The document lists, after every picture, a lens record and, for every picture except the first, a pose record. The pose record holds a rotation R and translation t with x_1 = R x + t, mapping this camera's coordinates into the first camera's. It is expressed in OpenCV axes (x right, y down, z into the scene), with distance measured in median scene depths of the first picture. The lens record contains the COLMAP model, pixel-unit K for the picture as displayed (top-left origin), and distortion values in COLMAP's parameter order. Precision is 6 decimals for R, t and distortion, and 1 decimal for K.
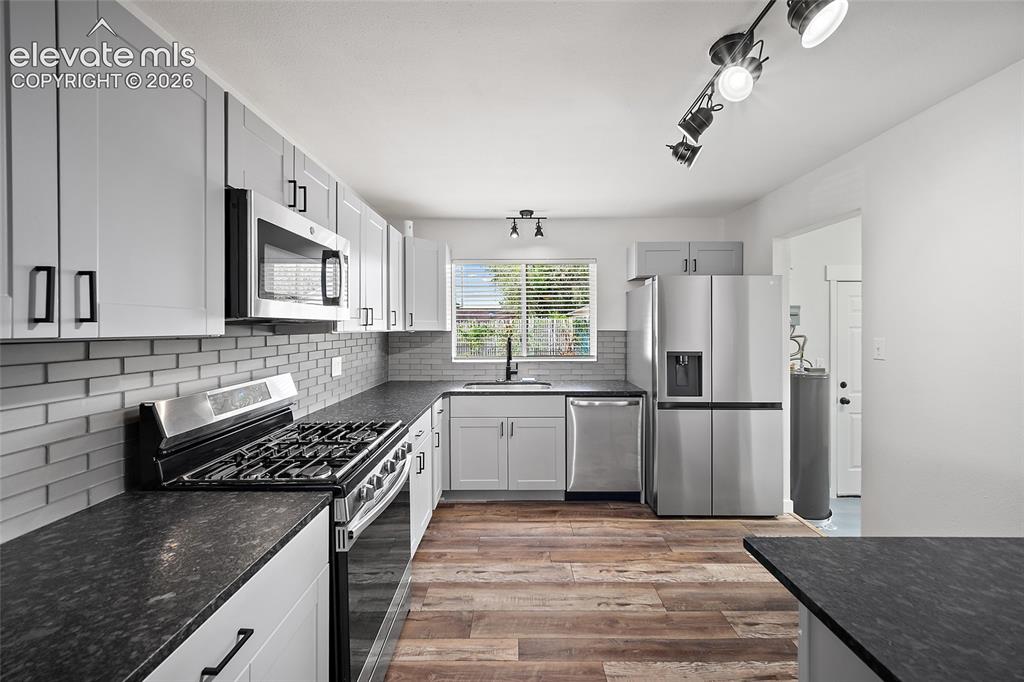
lens RADIAL K [[404.8, 0, 515.0], [0, 404.8, 331.6], [0, 0, 1]] dist [-0.000834, -0.000331]
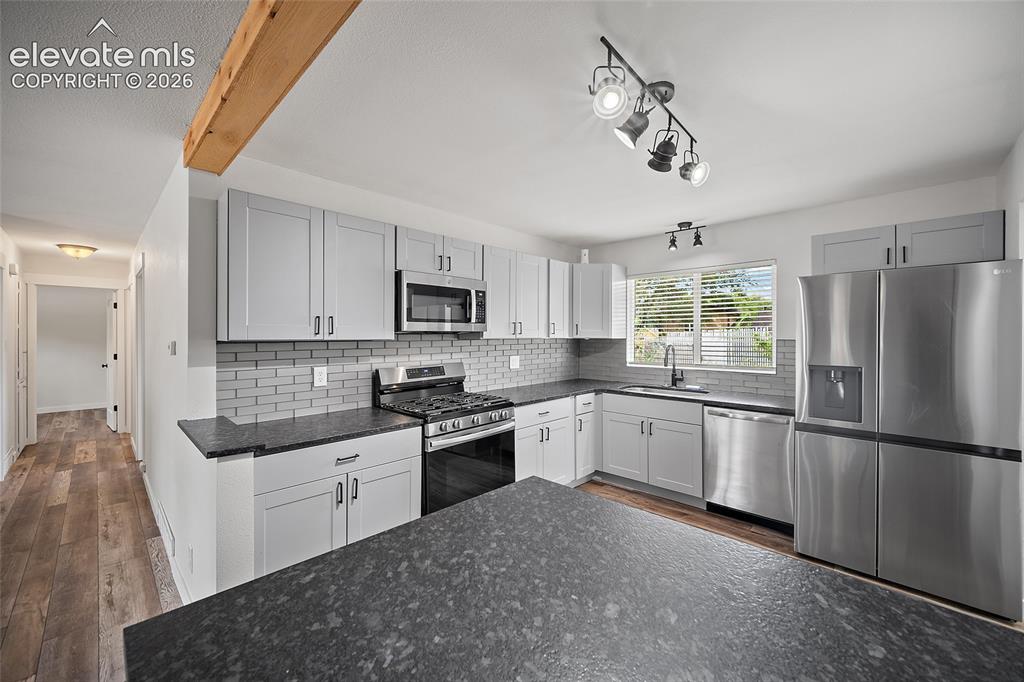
lens RADIAL K [[404.8, 0, 516.2], [0, 404.8, 338.1], [0, 0, 1]] dist [-0.000834, -0.000331]
pose [[0.725775, 0.007805, -0.687888, 0.481852], [-0.008714, 0.999960, 0.002152, -0.003304], [0.687877, 0.004432, 0.725814, -0.046416]]
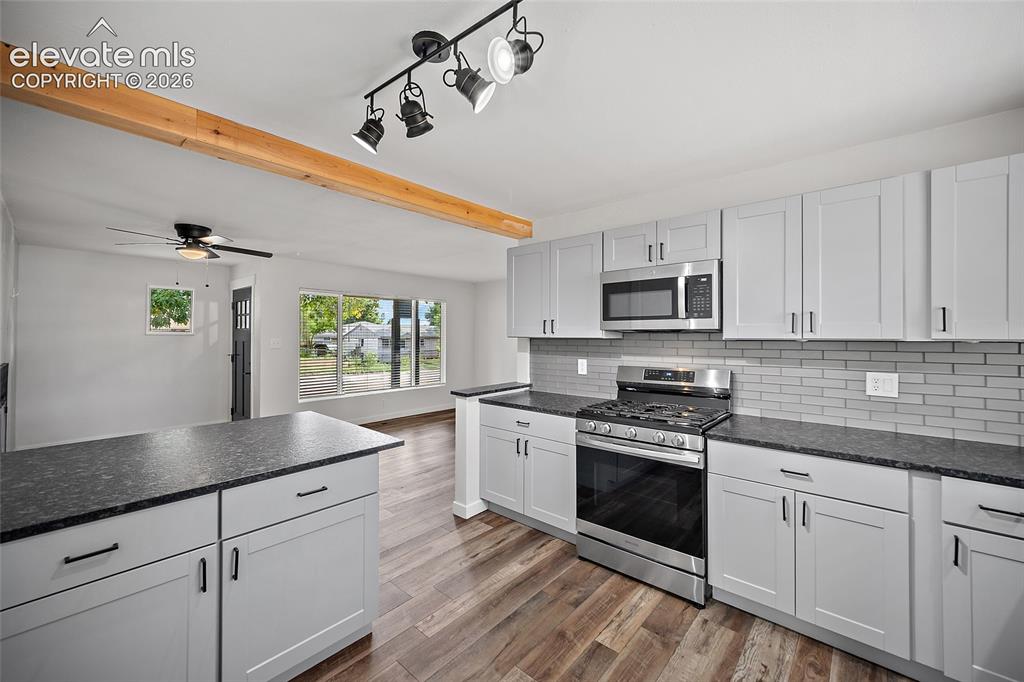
lens RADIAL K [[404.8, 0, 511.0], [0, 404.8, 334.2], [0, 0, 1]] dist [-0.000834, -0.000331]
pose [[-0.666374, 0.005035, -0.745600, 0.525443], [-0.002441, 0.999957, 0.008934, -0.012613], [0.745613, 0.007774, -0.666333, 0.839577]]
